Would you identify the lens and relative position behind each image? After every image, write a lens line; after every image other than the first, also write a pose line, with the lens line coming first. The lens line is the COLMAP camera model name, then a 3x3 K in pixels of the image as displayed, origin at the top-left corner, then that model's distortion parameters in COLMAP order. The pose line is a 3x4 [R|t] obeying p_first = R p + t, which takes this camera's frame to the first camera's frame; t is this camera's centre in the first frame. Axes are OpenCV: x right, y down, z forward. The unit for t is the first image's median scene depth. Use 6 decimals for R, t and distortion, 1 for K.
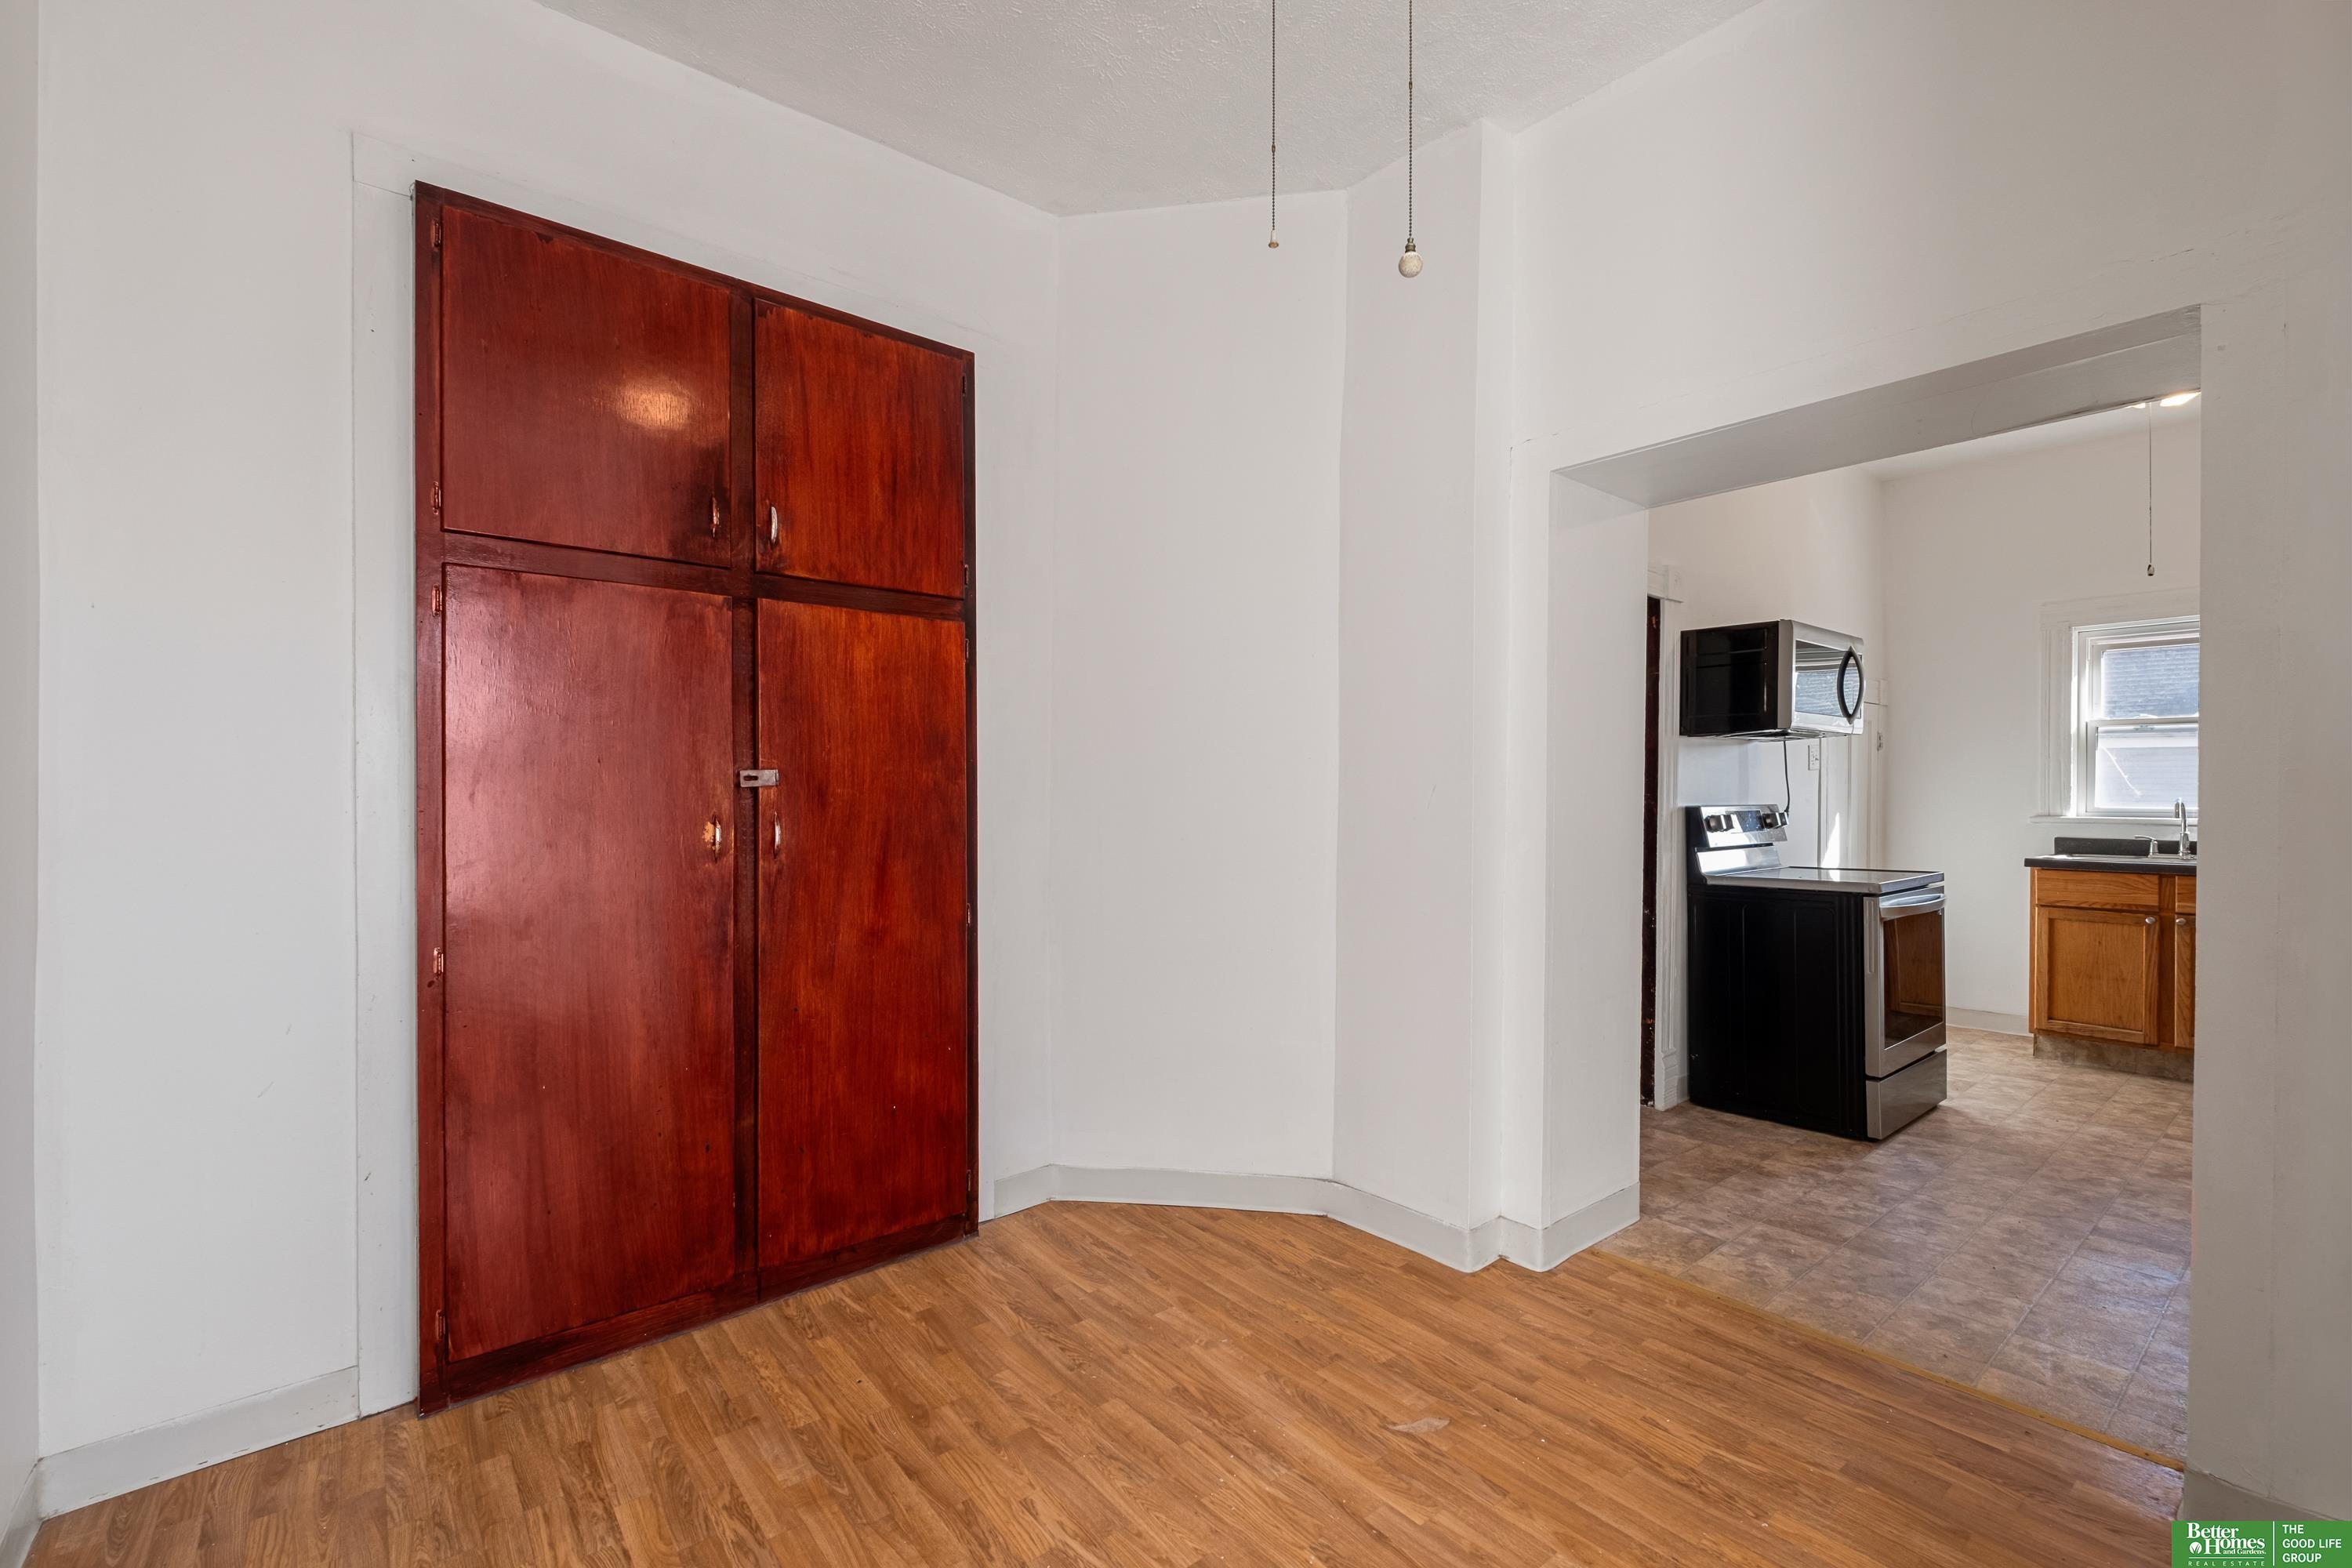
lens RADIAL K [[1029.8, 0, 1176.6], [0, 1029.8, 787.9], [0, 0, 1]] dist [0.002790, -0.004860]
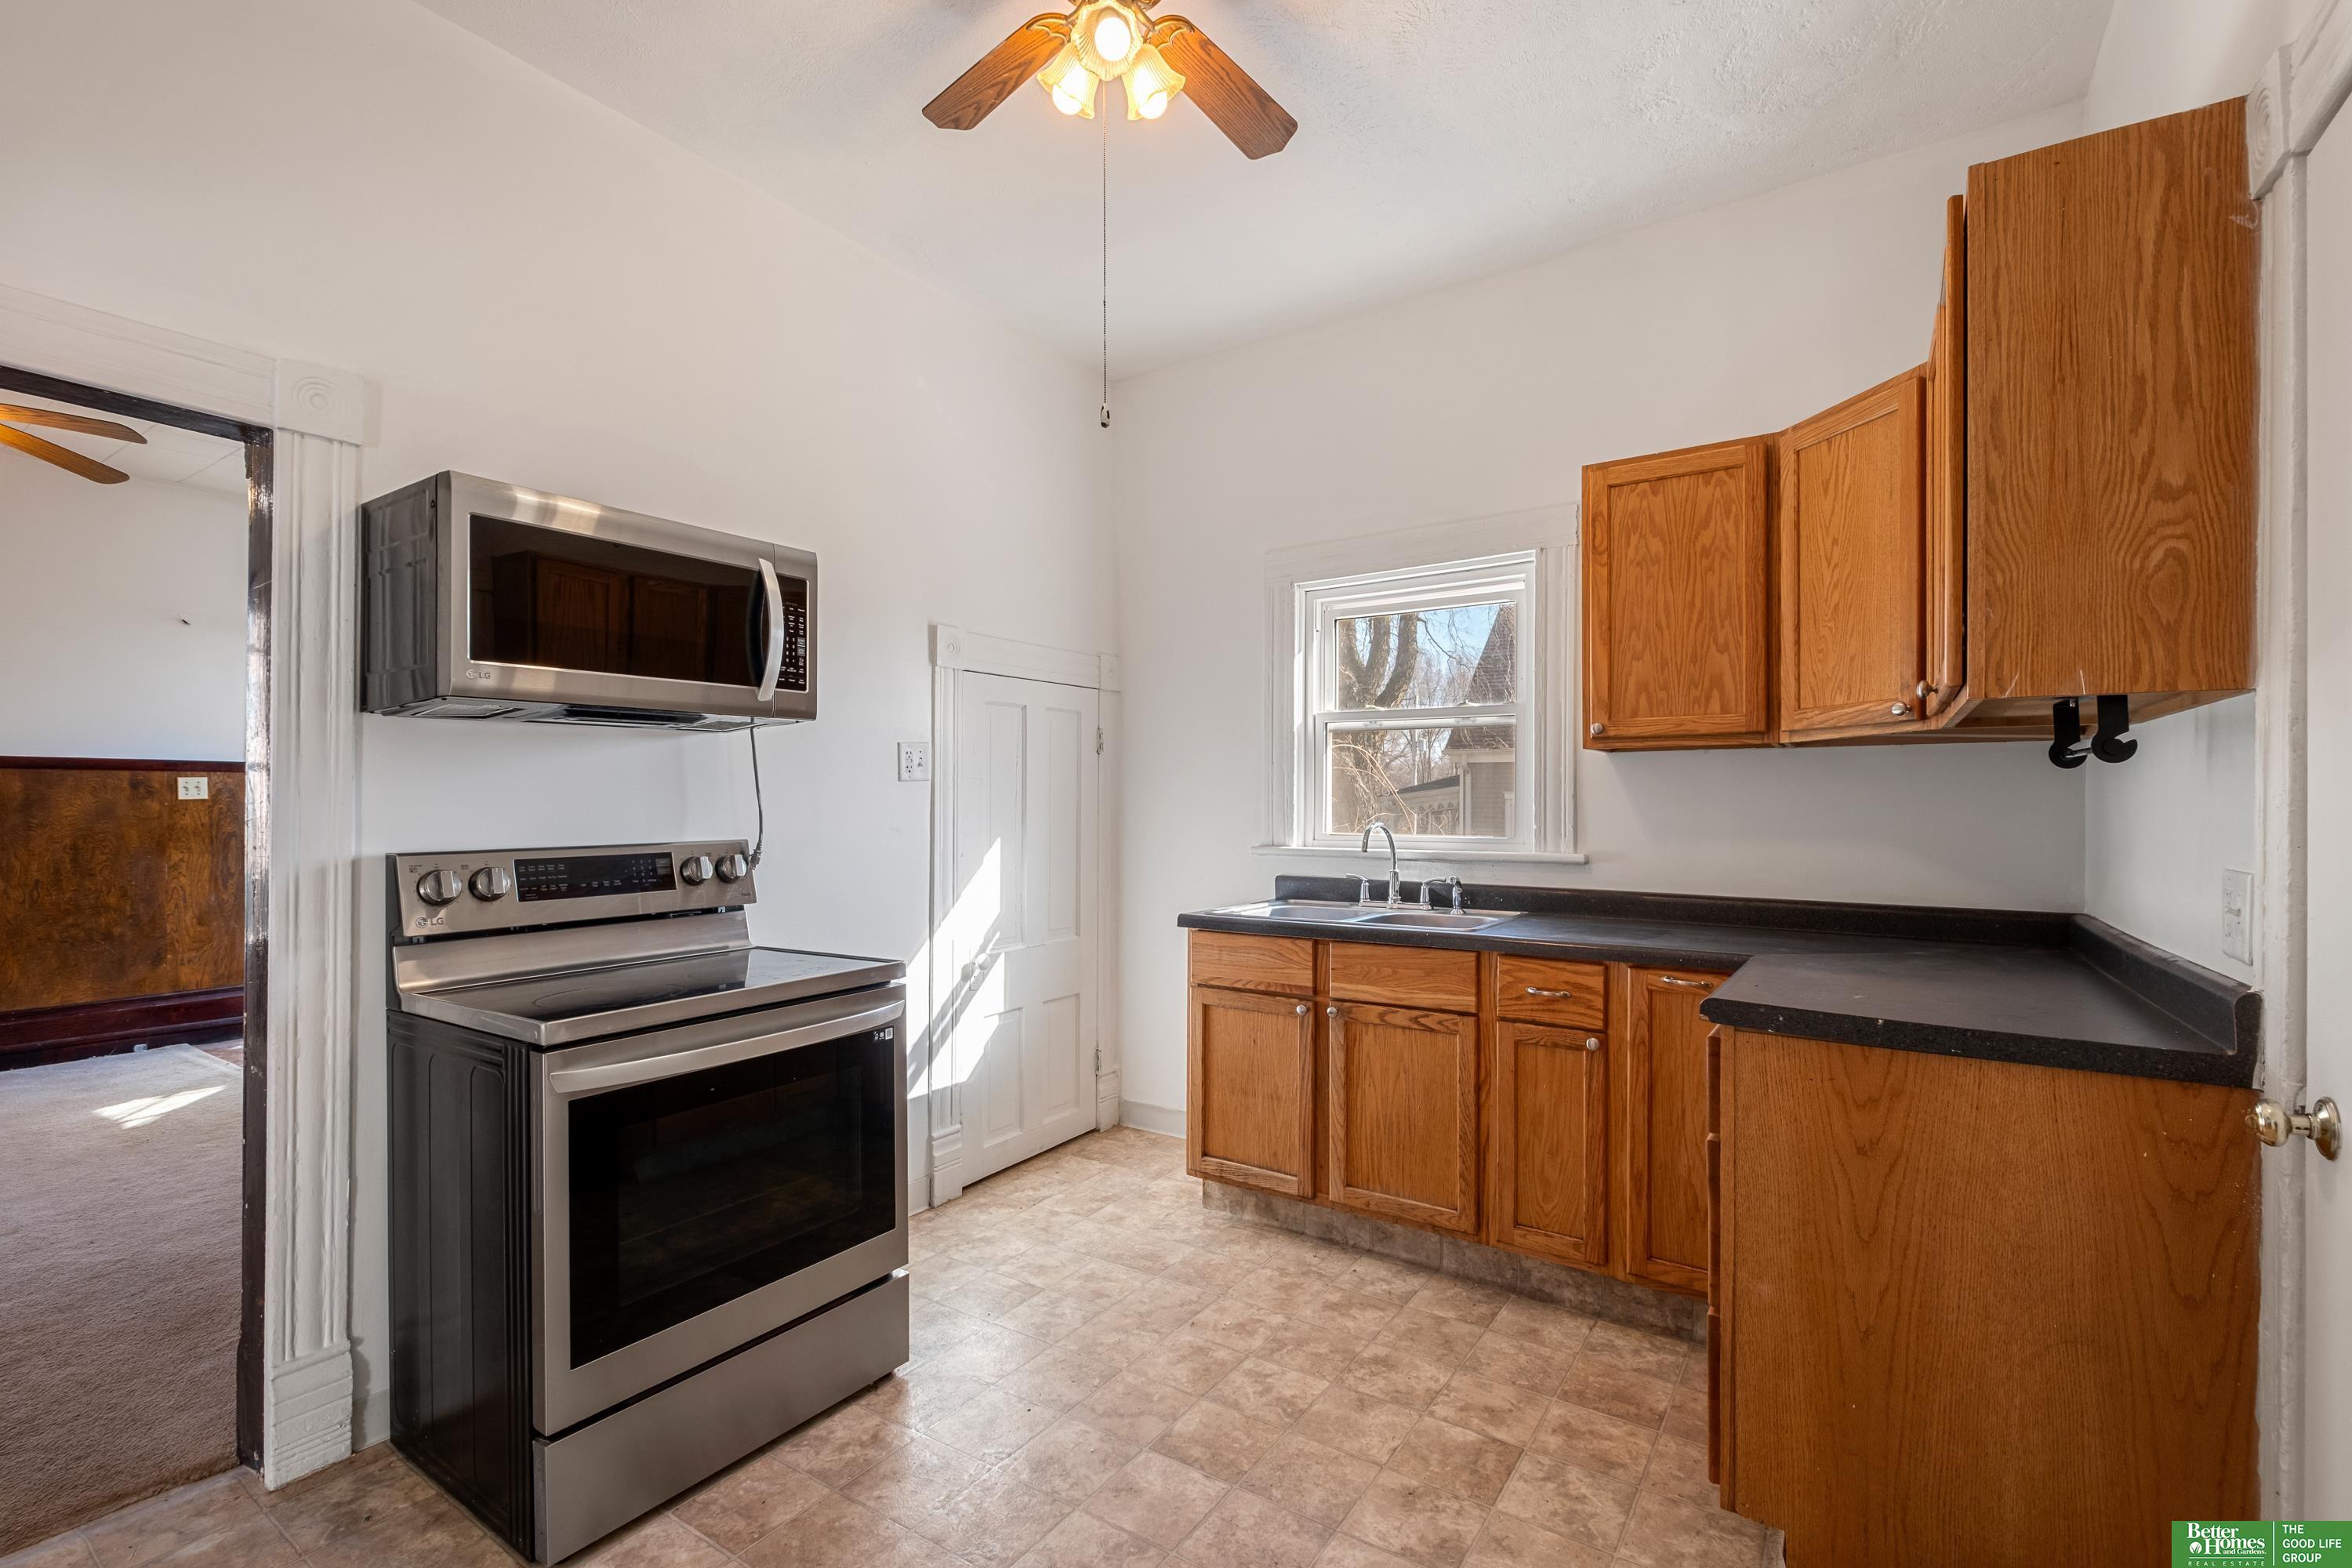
lens RADIAL K [[1029.8, 0, 1176.6], [0, 1029.8, 787.9], [0, 0, 1]] dist [0.002790, -0.004860]
pose [[0.960351, -0.001362, 0.278789, 0.668464], [0.003886, 0.999956, -0.008500, -0.007960], [-0.278765, 0.009246, 0.960315, 0.375908]]
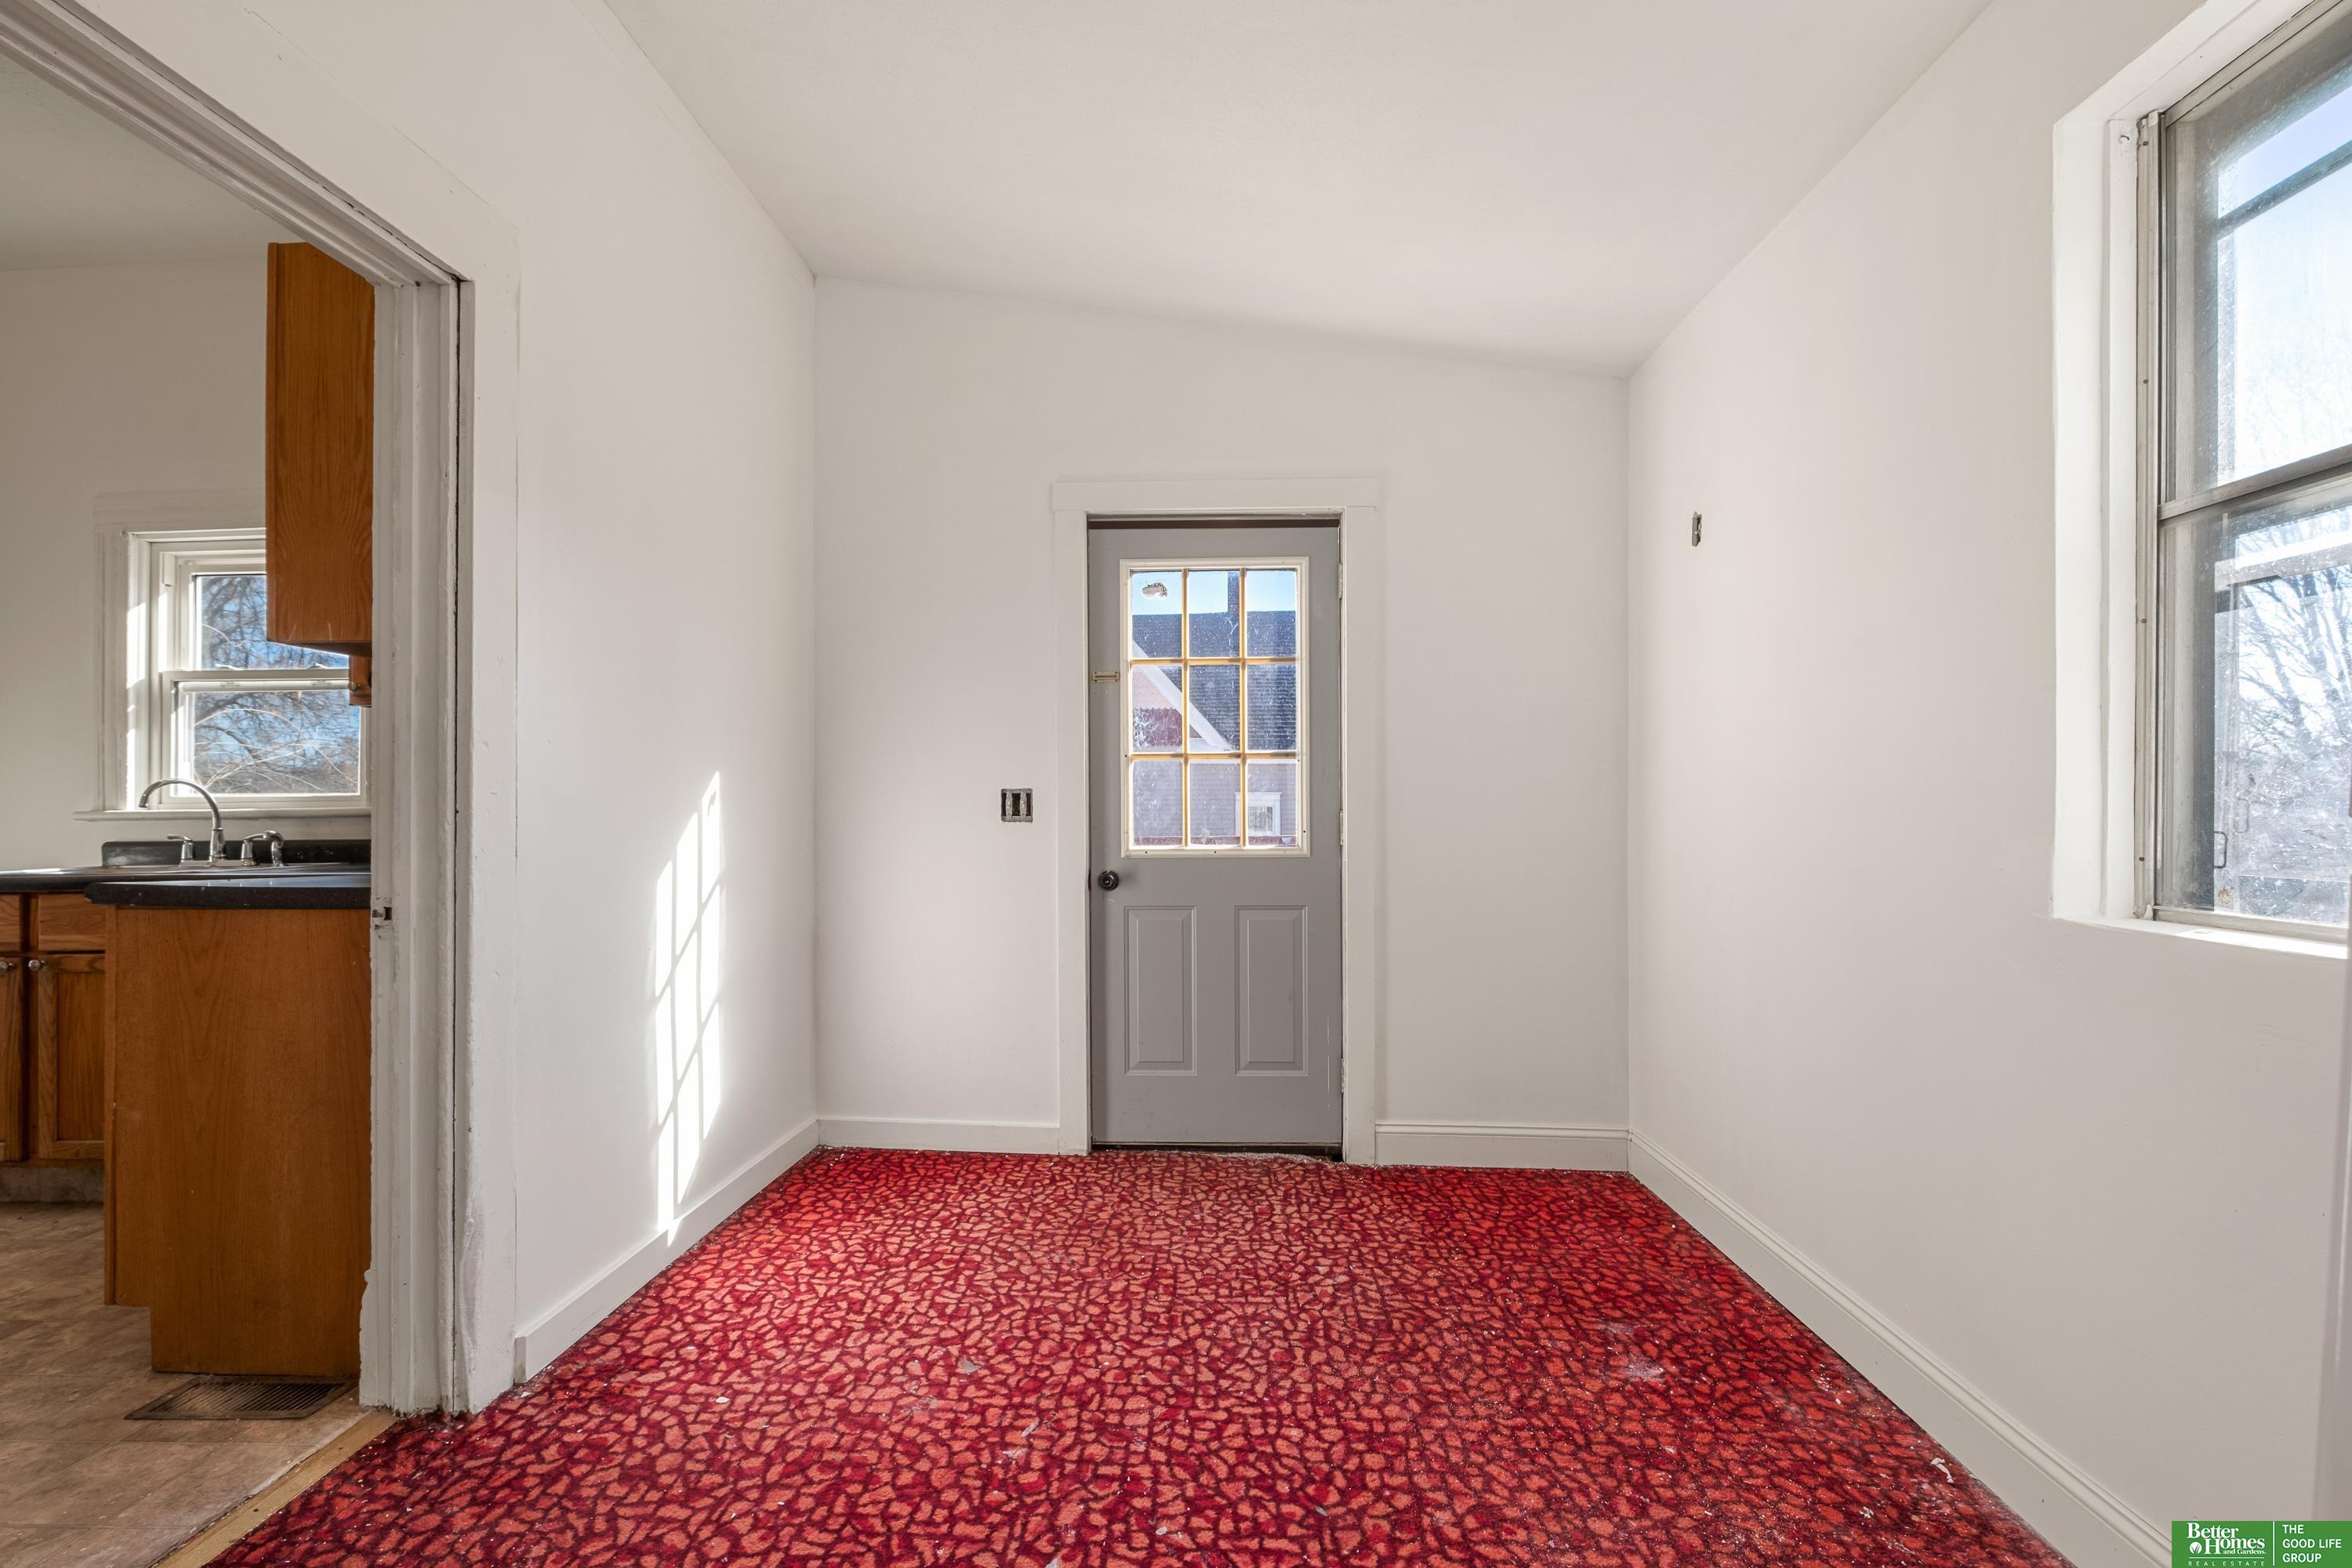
lens RADIAL K [[1048.5, 0, 1177.9], [0, 1048.5, 800.0], [0, 0, 1]] dist [-0.012335, -0.000090]
pose [[0.670376, -0.004393, 0.742008, 0.936736], [0.011113, 0.999930, -0.004120, 0.035855], [-0.741938, 0.011008, 0.670378, 0.033951]]
